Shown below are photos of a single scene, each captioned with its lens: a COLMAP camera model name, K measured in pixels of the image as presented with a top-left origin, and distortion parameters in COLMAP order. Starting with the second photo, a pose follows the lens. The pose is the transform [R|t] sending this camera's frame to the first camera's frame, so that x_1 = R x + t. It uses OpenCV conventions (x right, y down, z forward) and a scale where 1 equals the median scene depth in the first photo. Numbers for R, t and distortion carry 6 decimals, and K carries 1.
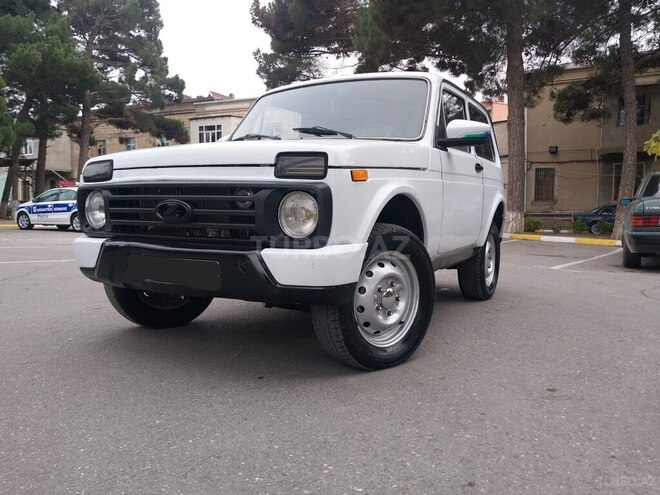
lens RADIAL K [[518.9, 0, 328.9], [0, 518.9, 237.9], [0, 0, 1]] dist [0.009392, -0.000302]
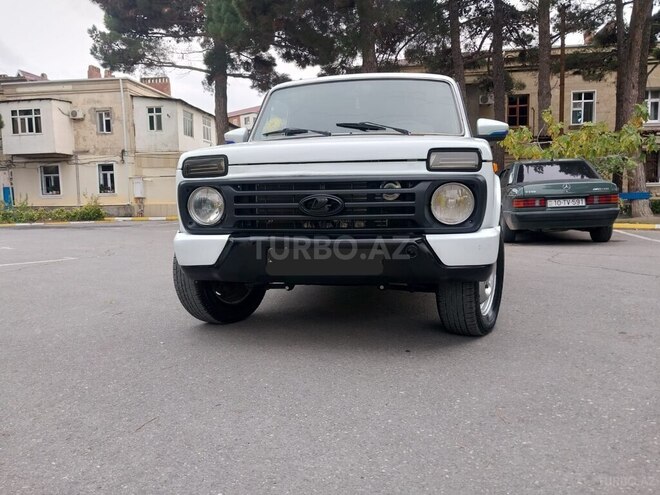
lens RADIAL K [[517.2, 0, 326.2], [0, 517.2, 248.0], [0, 0, 1]] dist [0.003761, 0.005898]
pose [[0.950078, -0.058002, 0.306575, -0.054543], [0.045699, 0.997841, 0.047166, -0.001182], [-0.308648, -0.030801, 0.950677, 0.000057]]
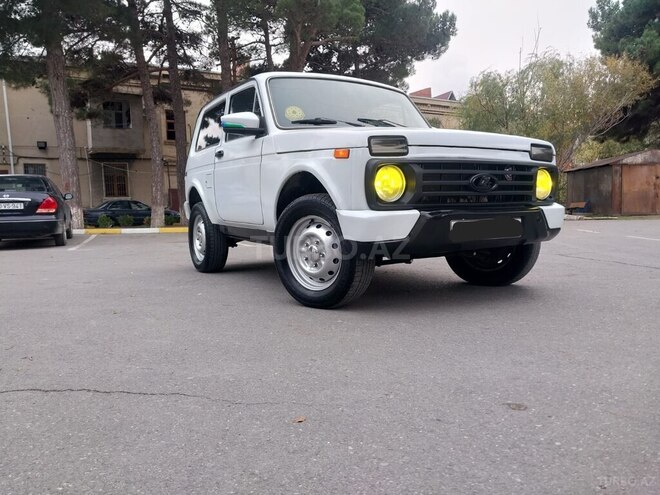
lens RADIAL K [[516.0, 0, 326.8], [0, 516.0, 246.6], [0, 0, 1]] dist [0.006374, 0.002618]
pose [[0.542120, -0.091330, 0.835323, -0.141891], [0.075267, 0.995358, 0.059980, 0.000102], [-0.836923, 0.030356, 0.546478, 0.055638]]
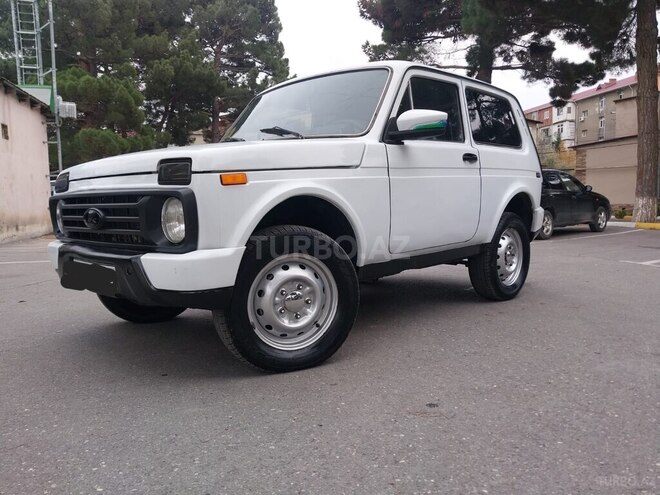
lens RADIAL K [[517.2, 0, 326.2], [0, 517.2, 248.0], [0, 0, 1]] dist [0.003761, 0.005898]
pose [[0.967368, -0.007469, -0.253265, 0.039481], [0.016220, 0.999341, 0.032483, -0.001480], [0.252856, -0.035531, 0.966851, 0.006330]]
